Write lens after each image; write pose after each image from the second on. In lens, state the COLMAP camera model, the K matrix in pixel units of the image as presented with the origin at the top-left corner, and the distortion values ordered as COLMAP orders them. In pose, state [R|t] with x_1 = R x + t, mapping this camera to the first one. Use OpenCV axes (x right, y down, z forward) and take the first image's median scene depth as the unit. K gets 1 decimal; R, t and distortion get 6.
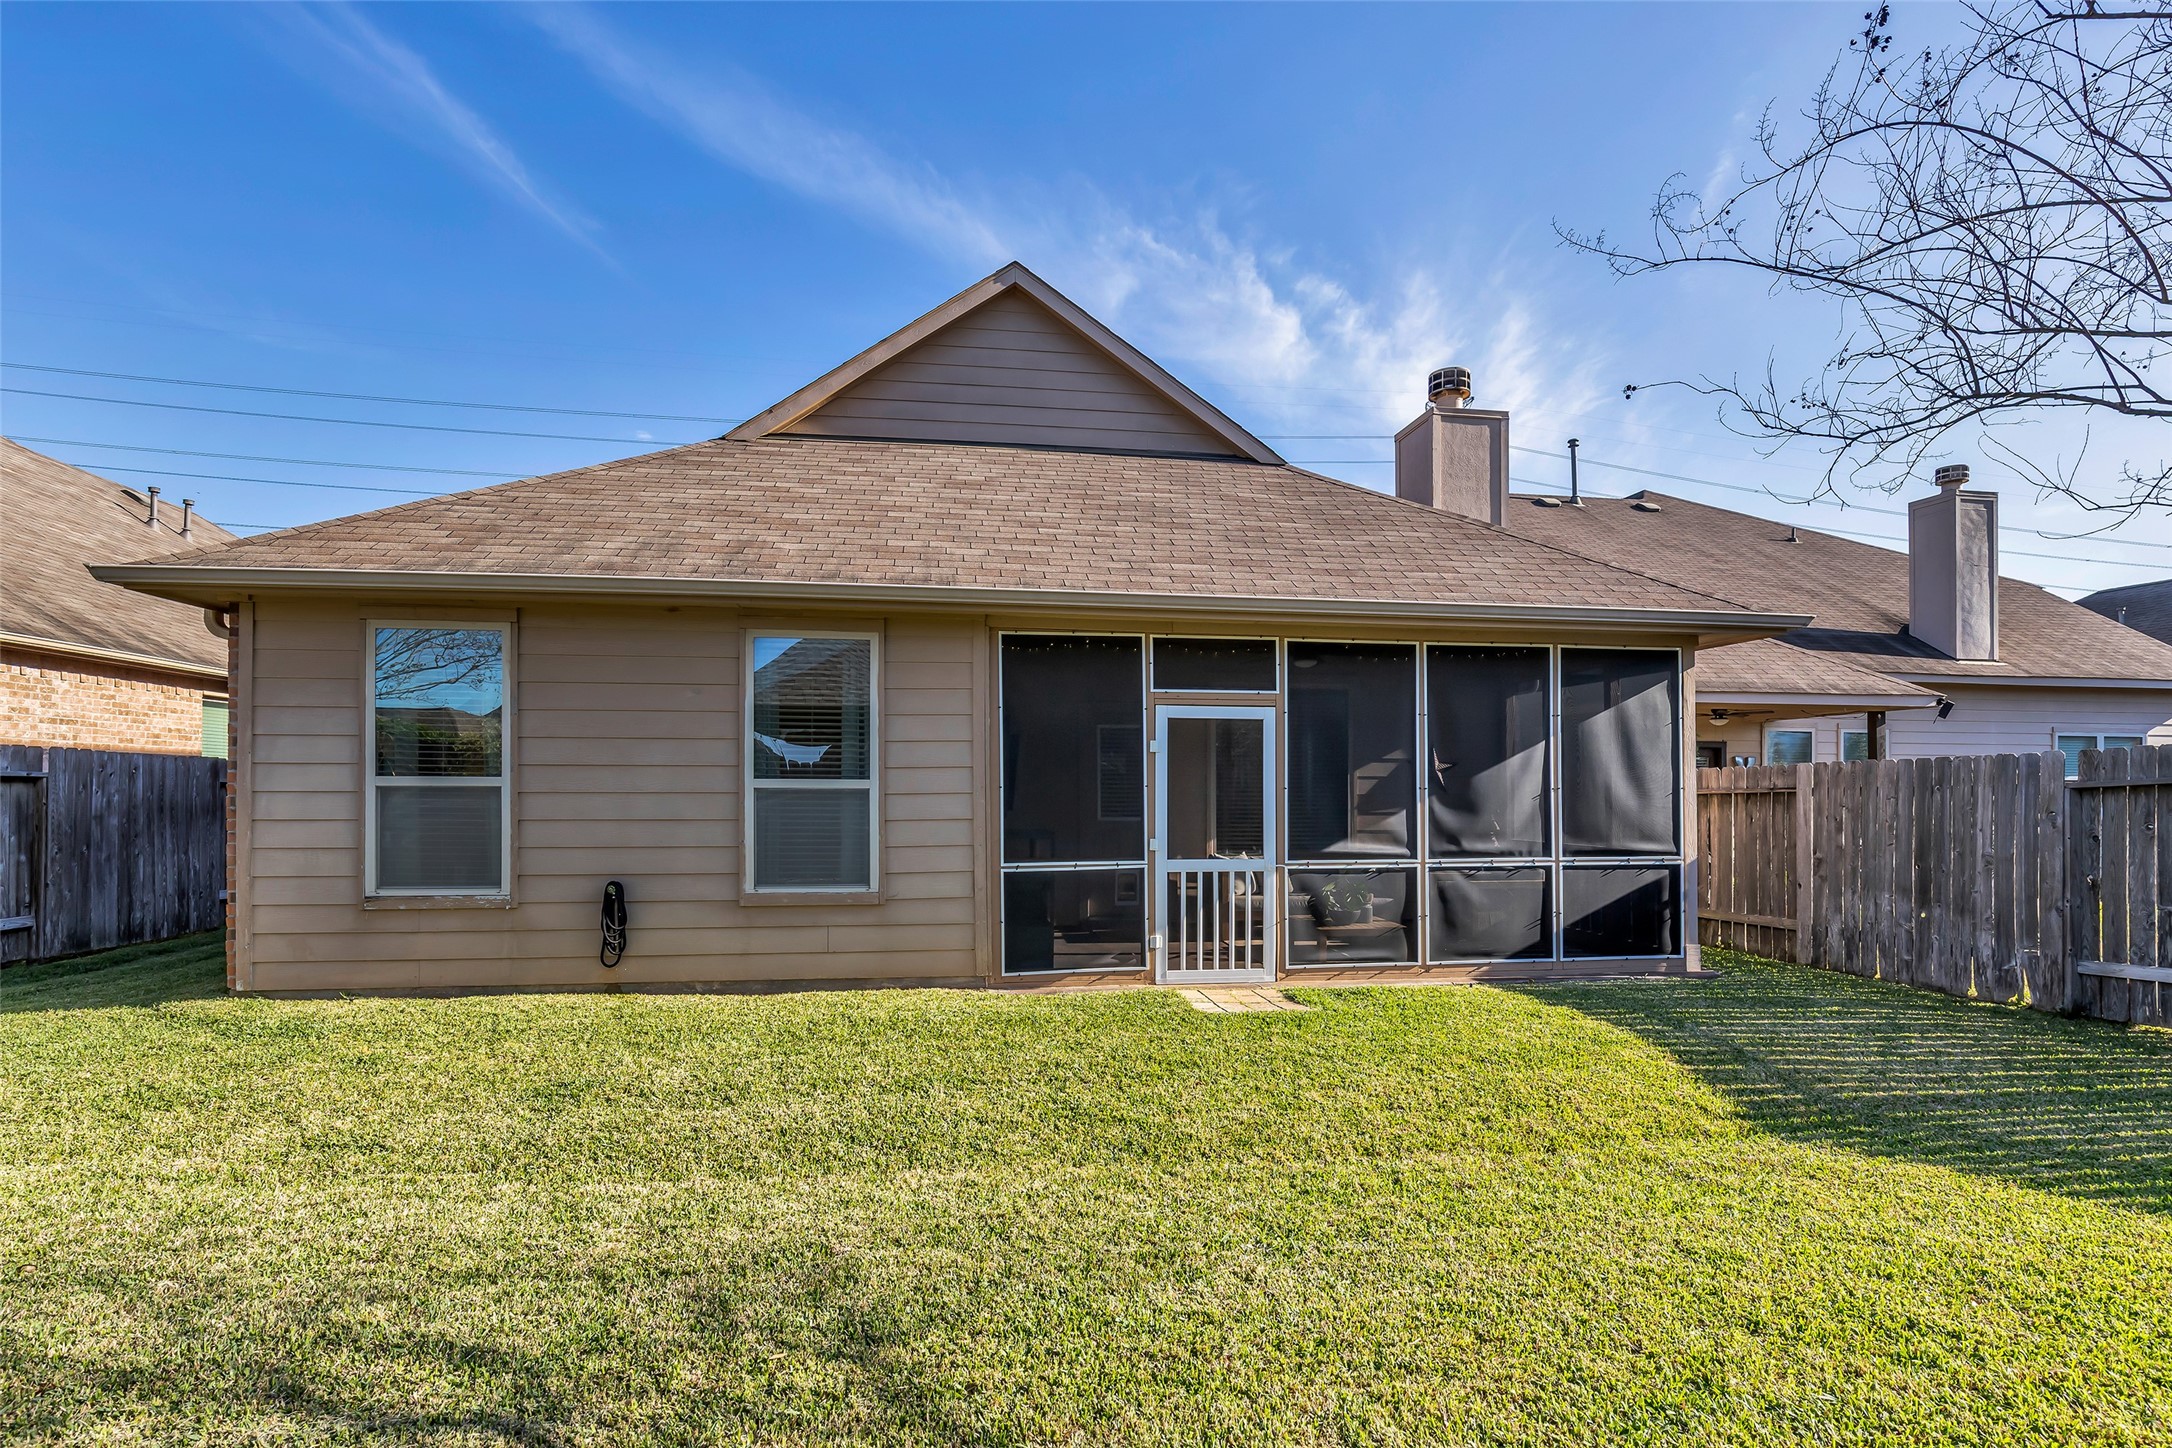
lens RADIAL K [[989.6, 0, 1104.5], [0, 989.6, 787.9], [0, 0, 1]] dist [-0.016338, -0.000272]
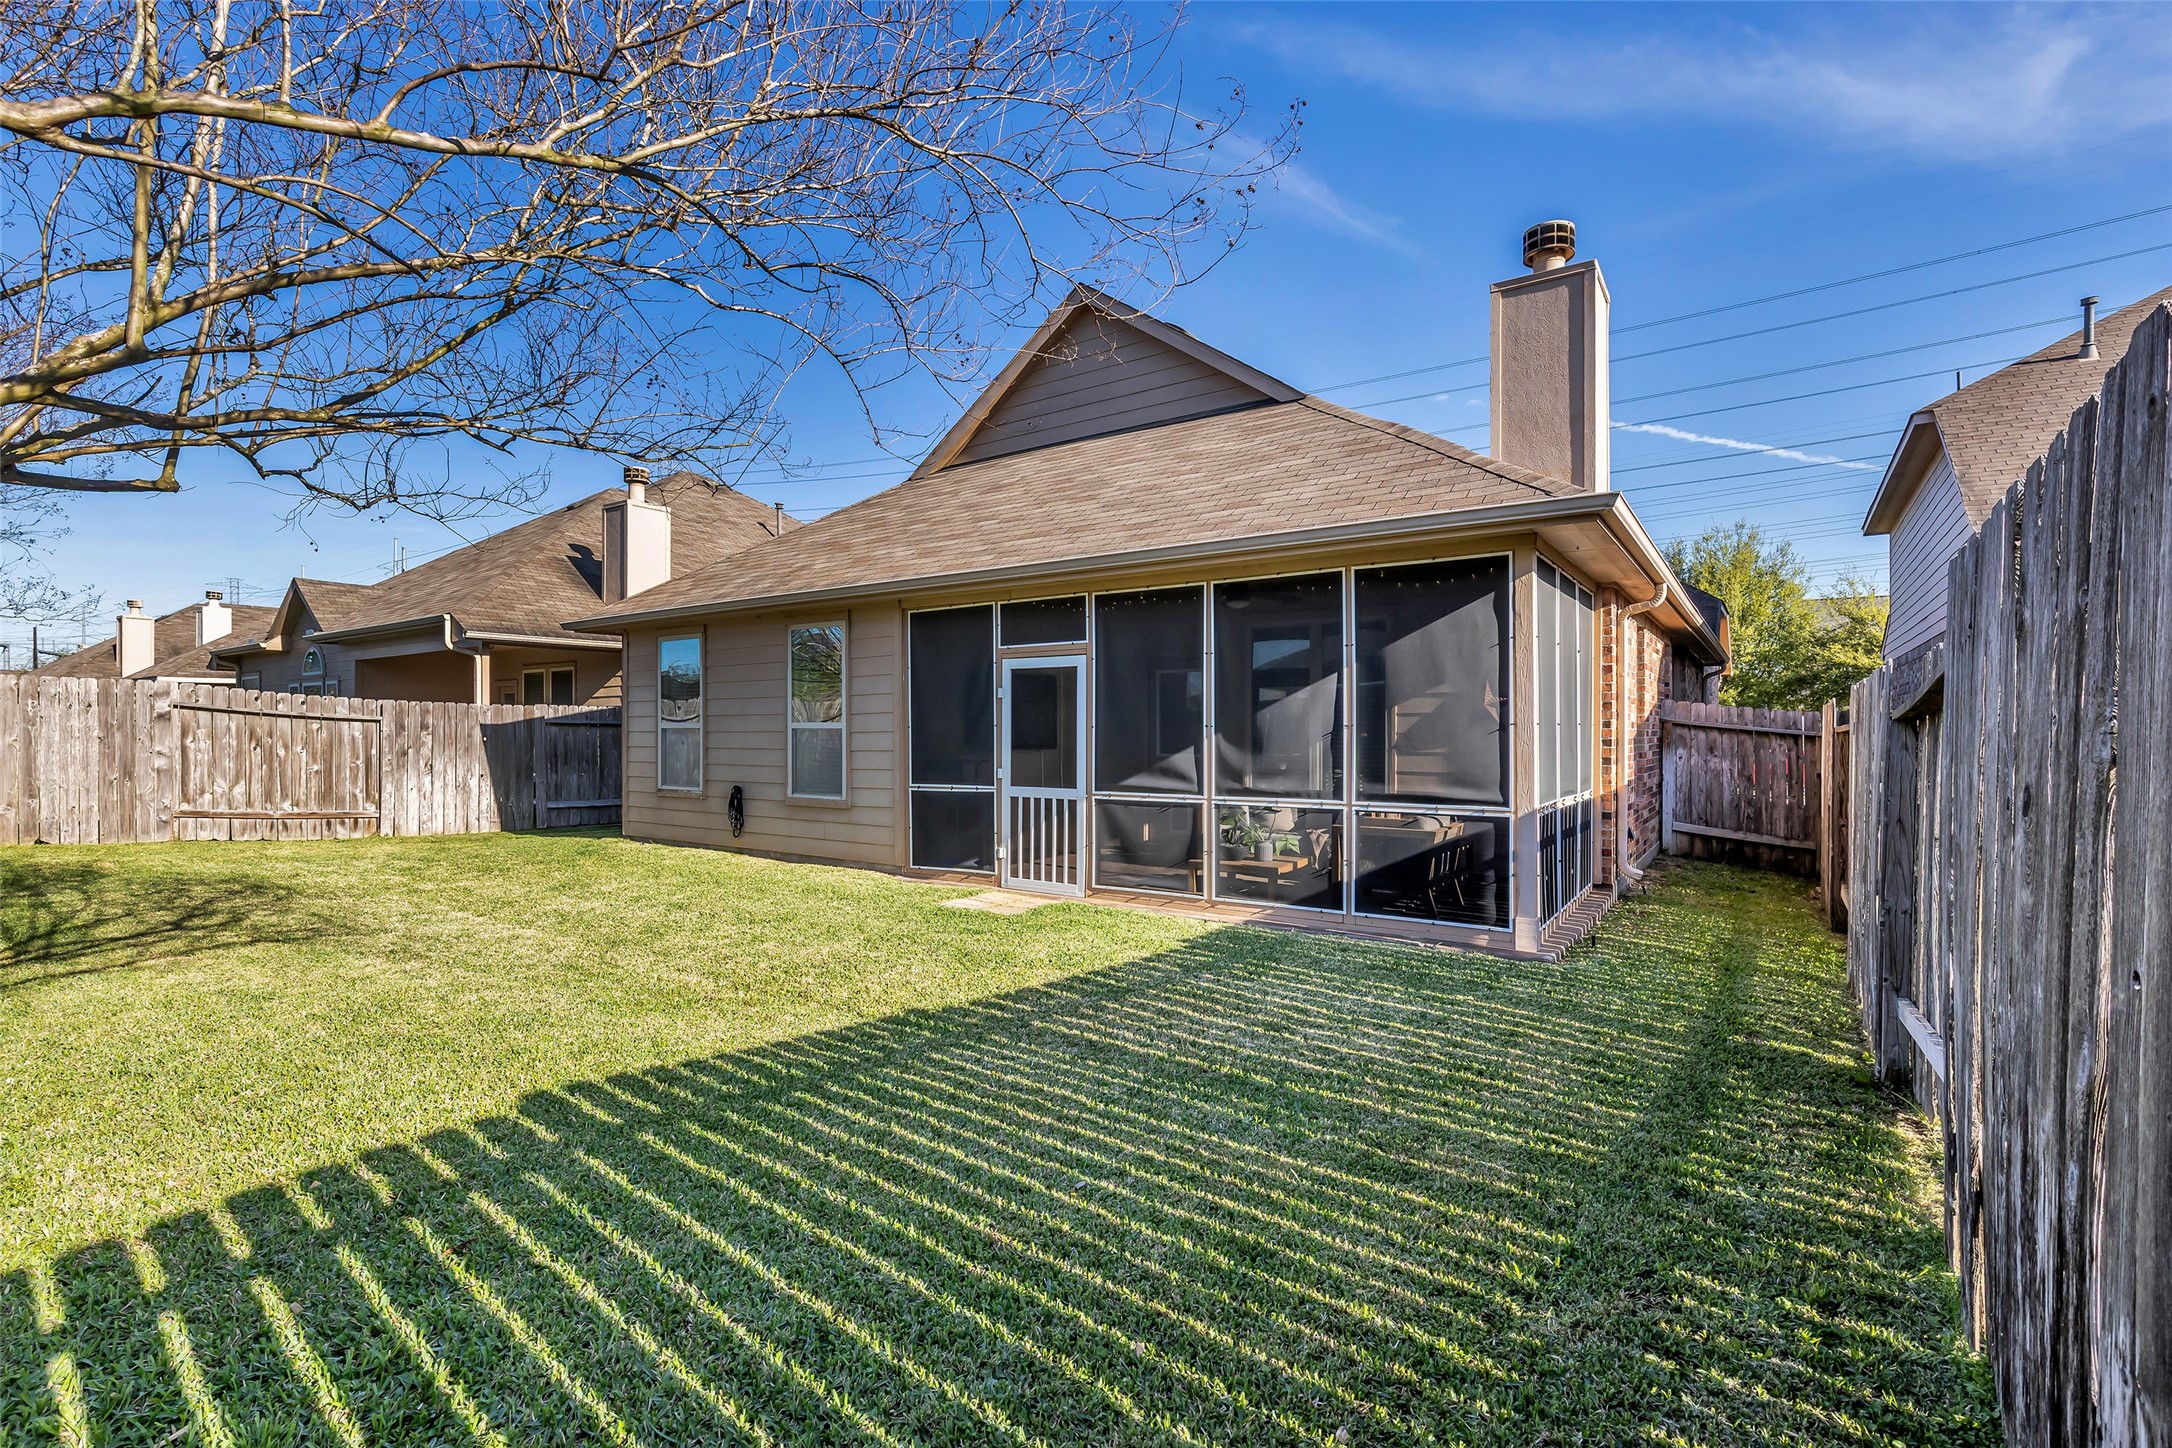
lens RADIAL K [[989.6, 0, 1088.9], [0, 989.6, 732.5], [0, 0, 1]] dist [-0.016338, -0.000272]
pose [[0.731546, -0.001545, -0.681790, 0.949149], [0.004988, 0.999983, 0.003086, 0.003562], [0.681774, -0.005658, 0.731541, 0.176792]]
